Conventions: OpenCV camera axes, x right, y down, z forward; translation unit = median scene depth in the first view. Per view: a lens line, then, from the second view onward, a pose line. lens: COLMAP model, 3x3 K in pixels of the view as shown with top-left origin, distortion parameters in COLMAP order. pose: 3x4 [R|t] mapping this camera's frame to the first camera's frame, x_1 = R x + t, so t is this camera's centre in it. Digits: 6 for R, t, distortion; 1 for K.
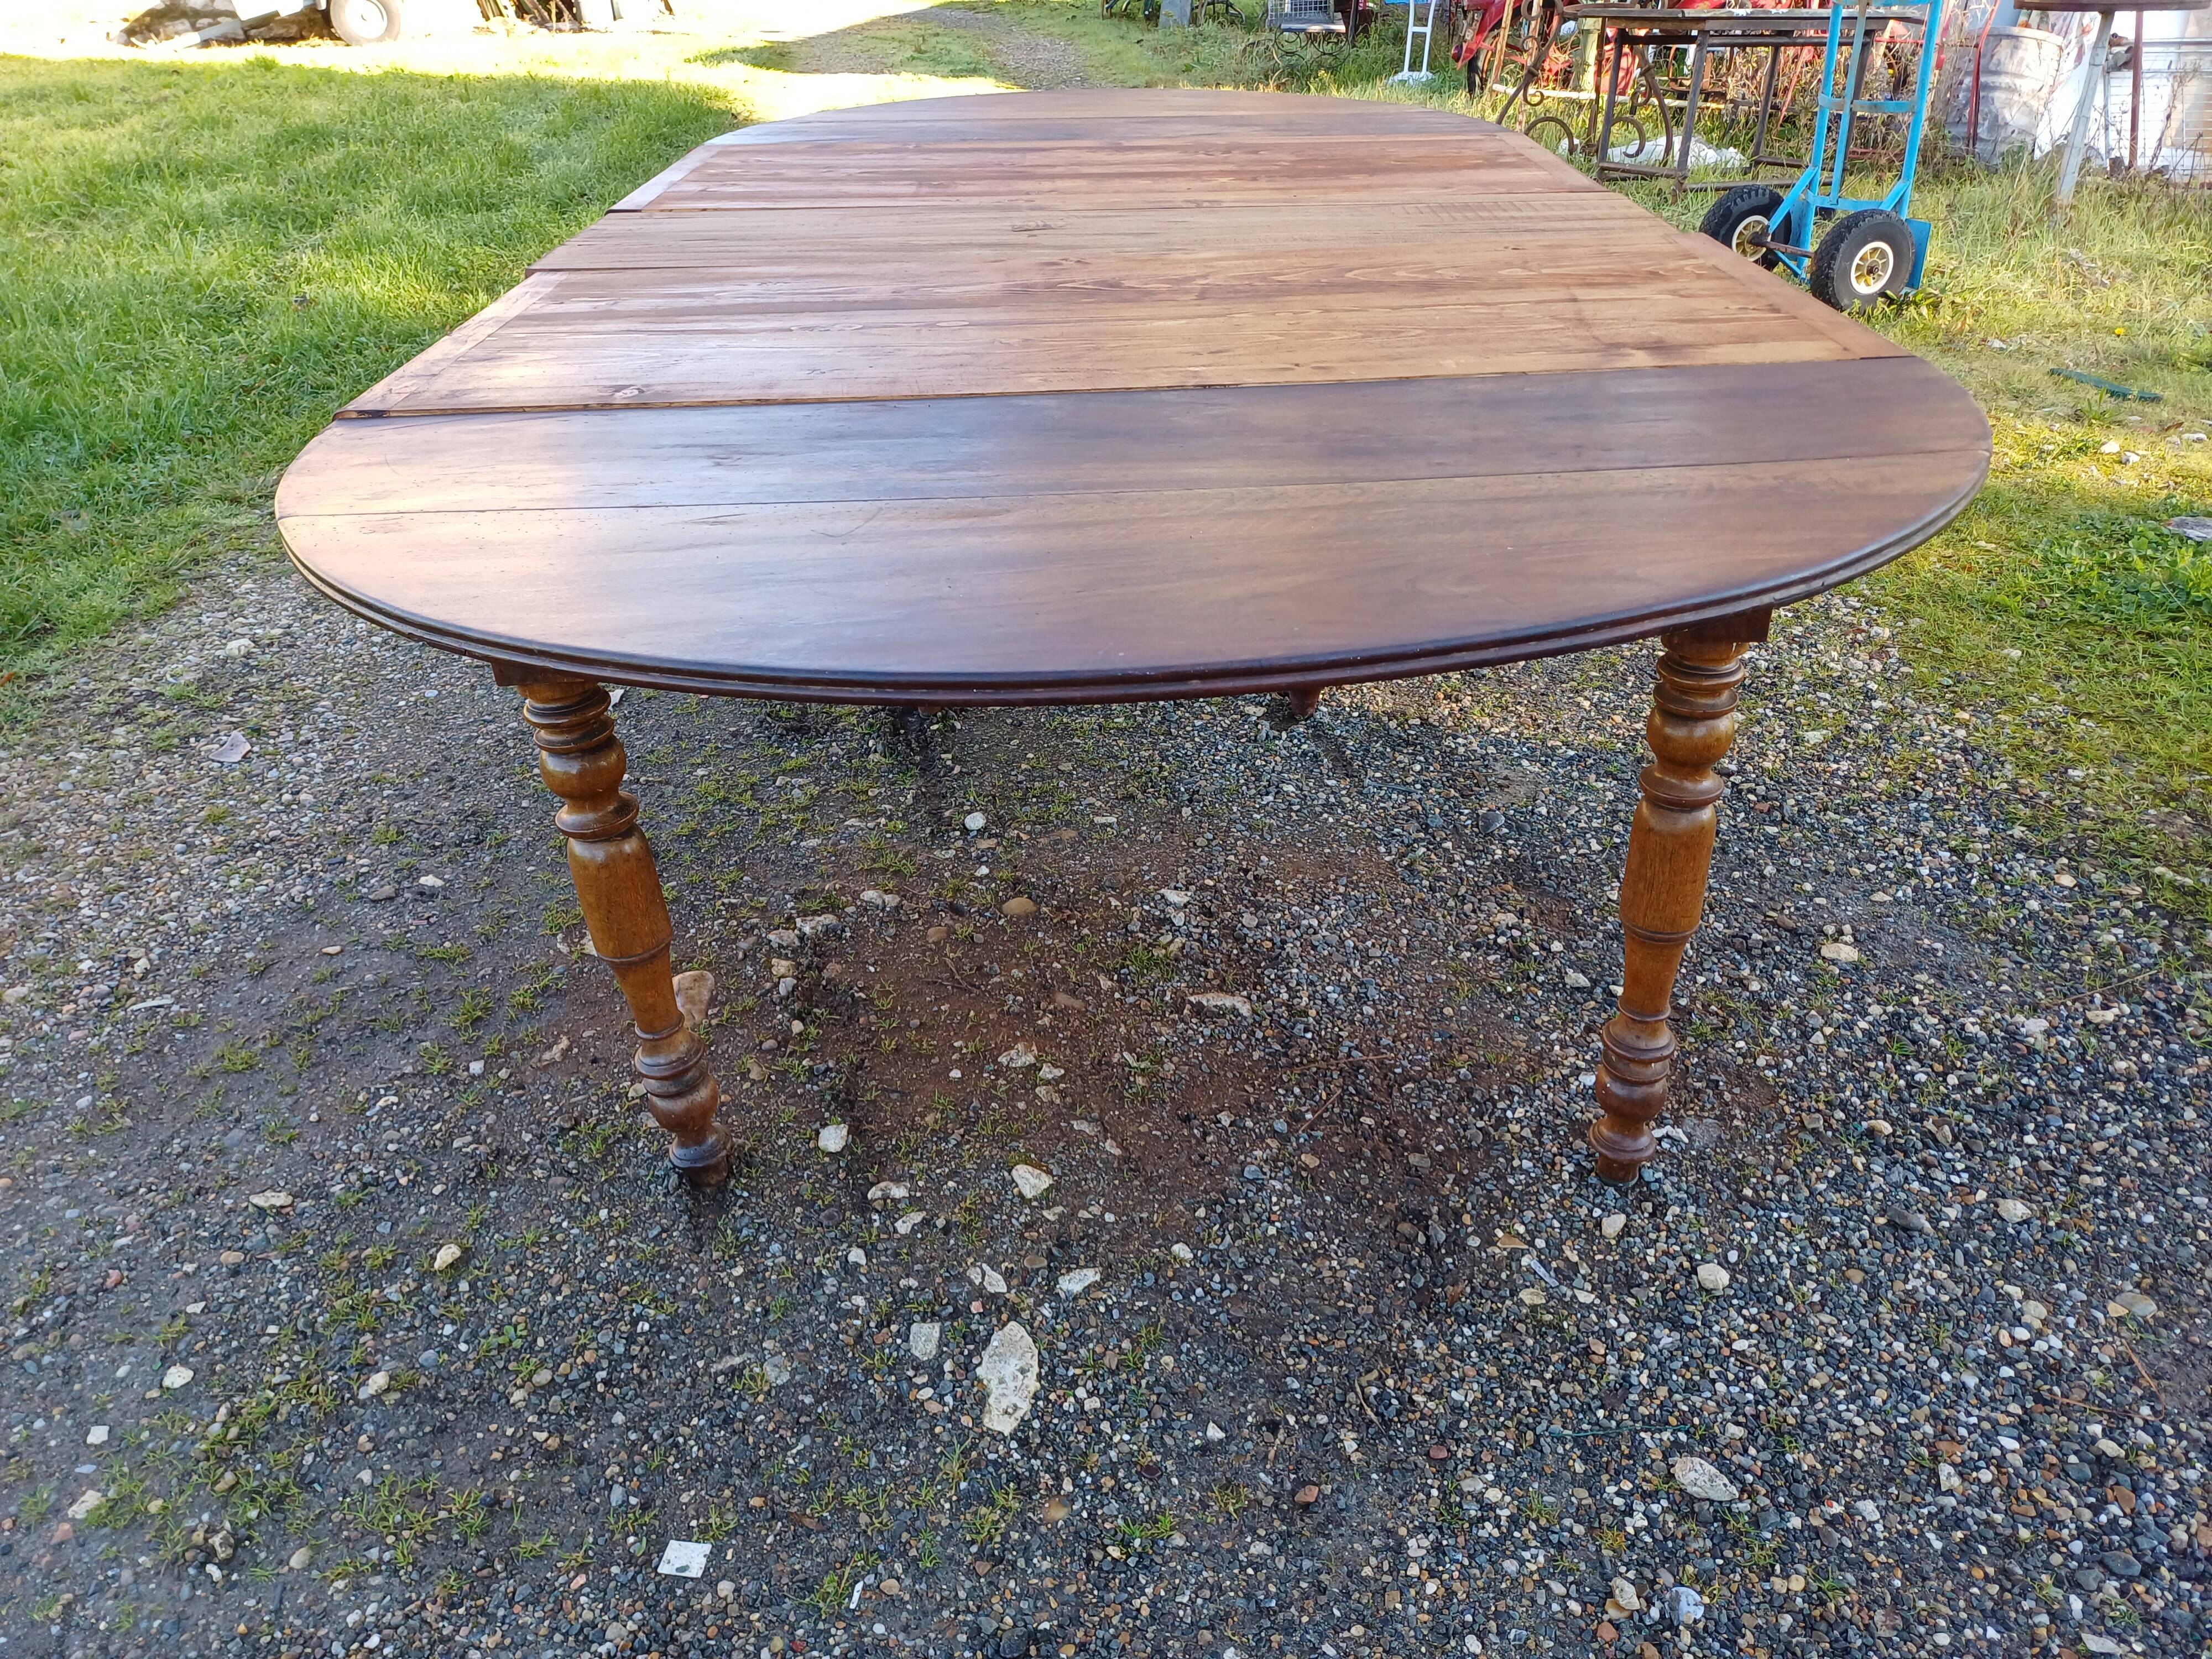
lens RADIAL K [[1629.7, 0, 1075.7], [0, 1629.7, 797.5], [0, 0, 1]] dist [0.075158, -0.079478]
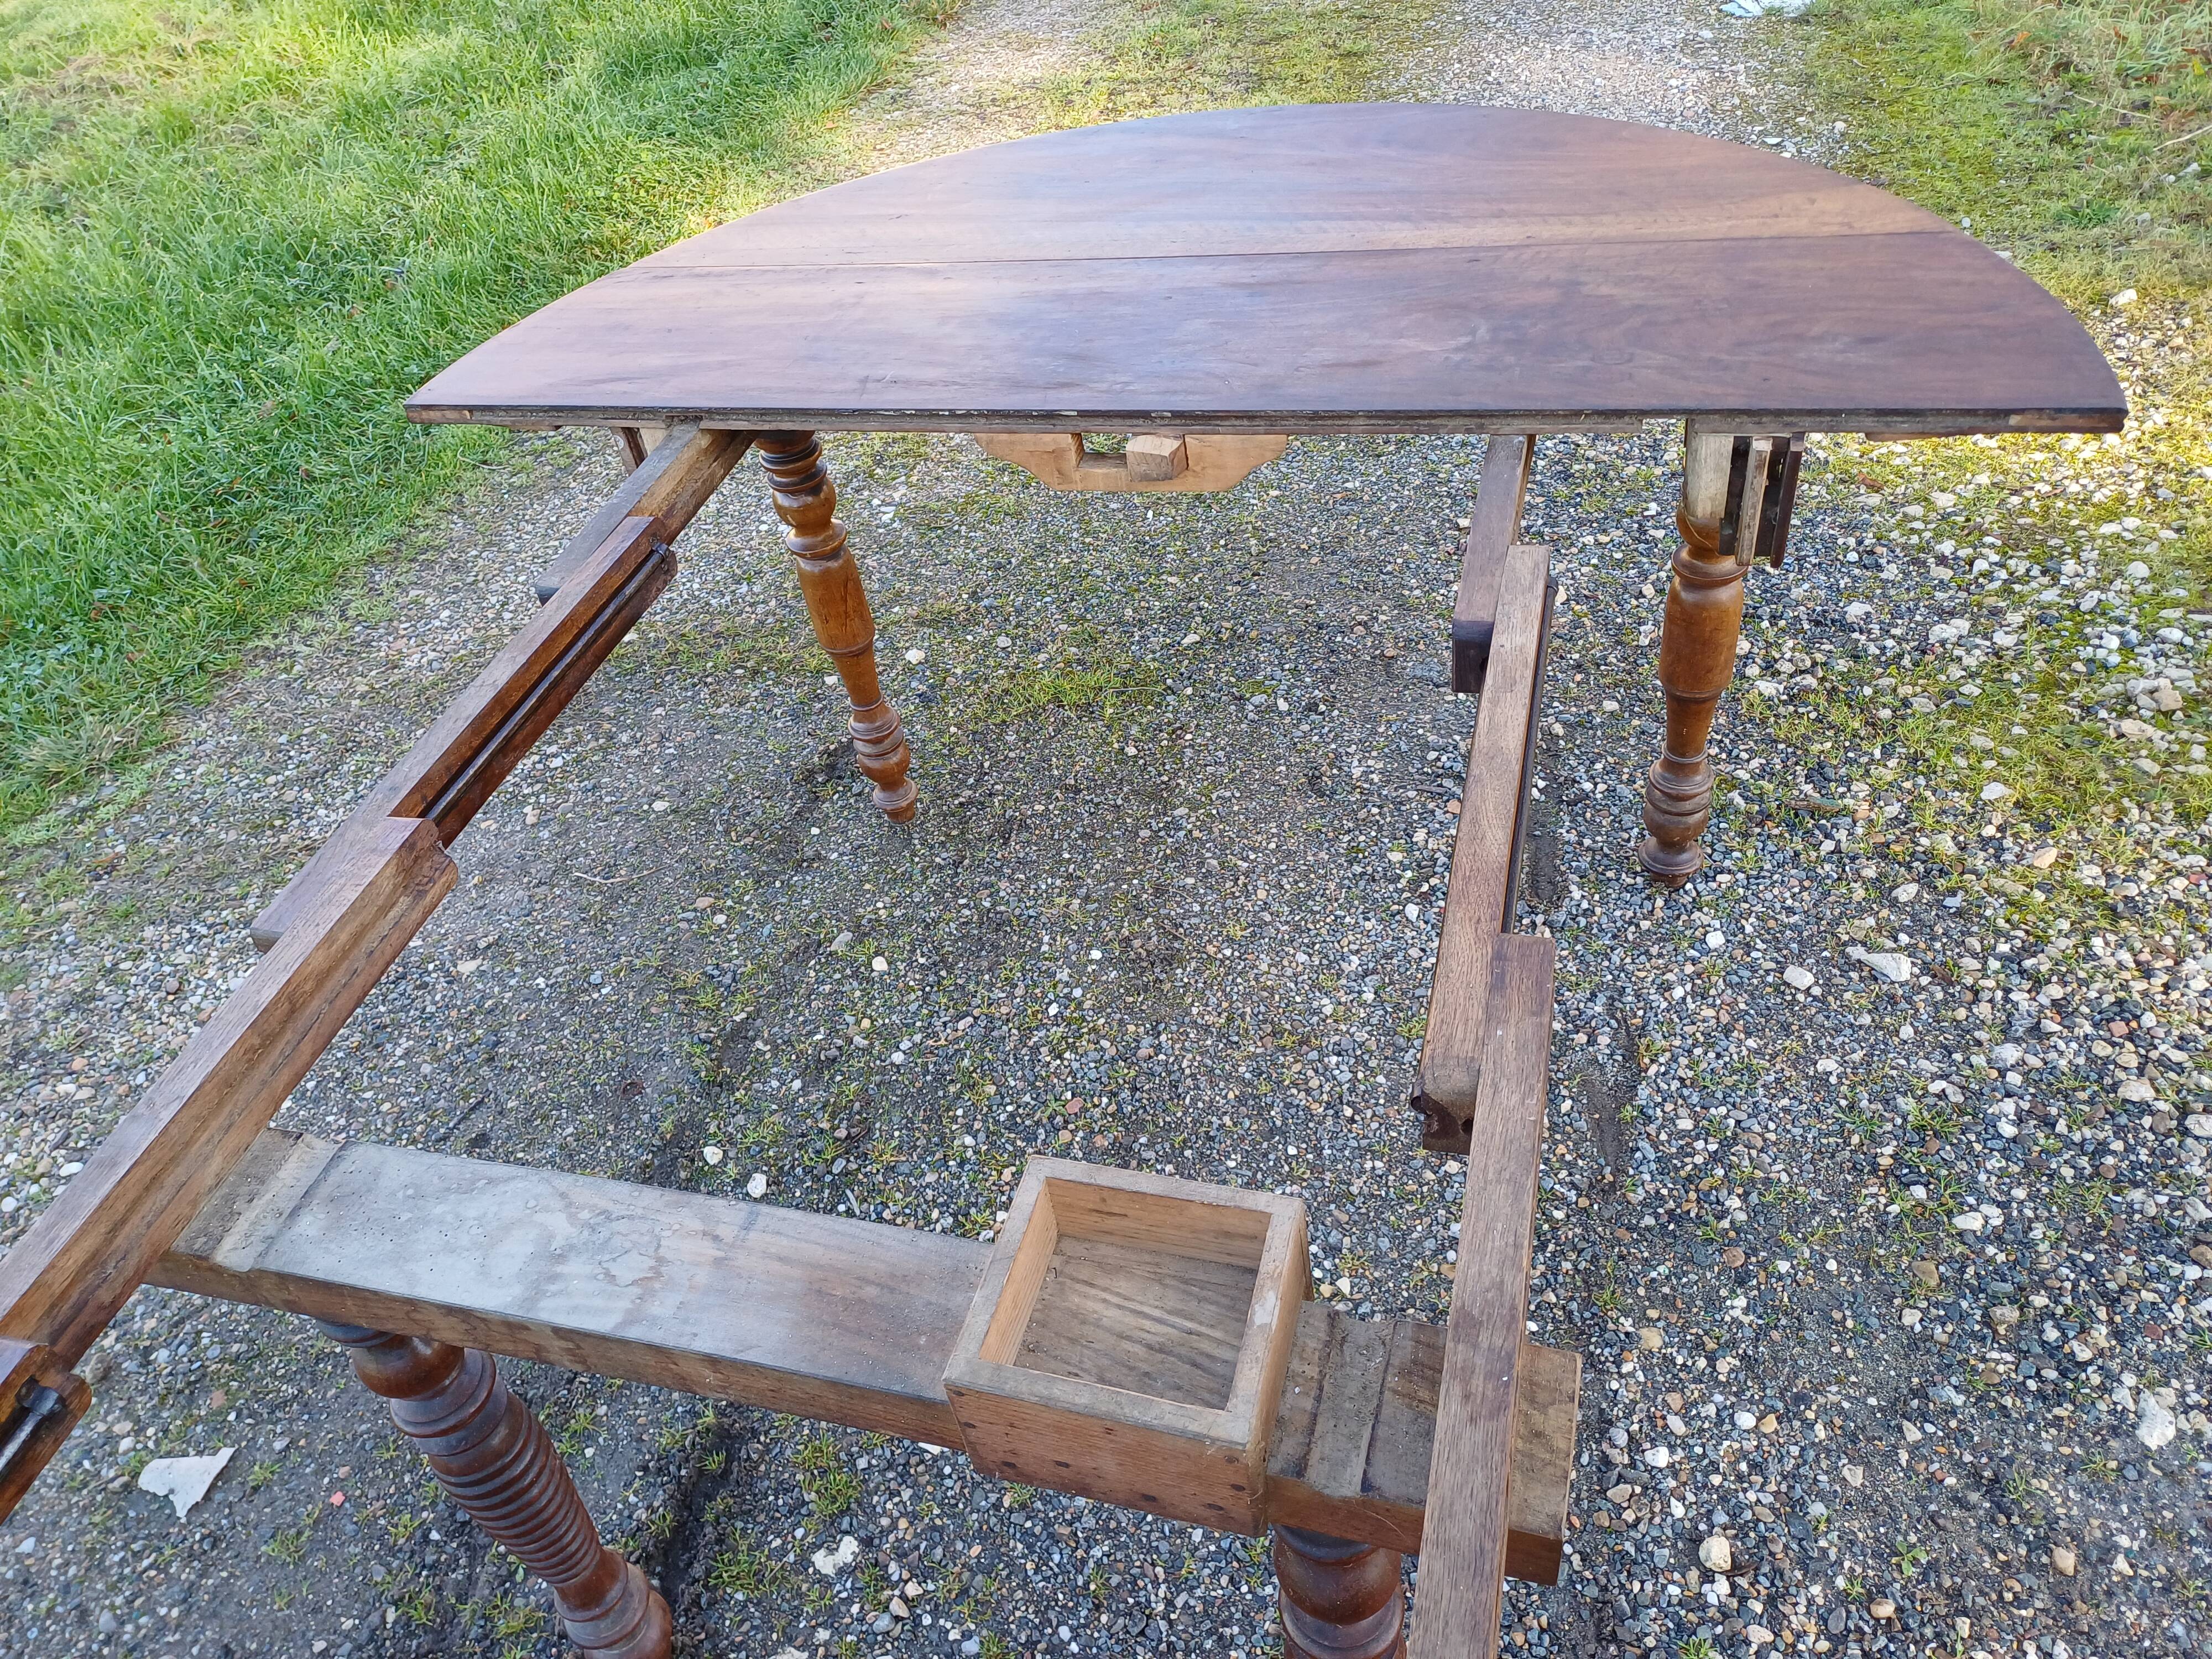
lens RADIAL K [[1629.7, 0, 1093.2], [0, 1629.7, 826.3], [0, 0, 1]] dist [0.075158, -0.079478]
pose [[0.956919, 0.079398, -0.279287, 0.193041], [-0.017544, 0.975939, 0.217338, -0.488071], [0.289823, -0.203075, 0.935288, 0.683075]]
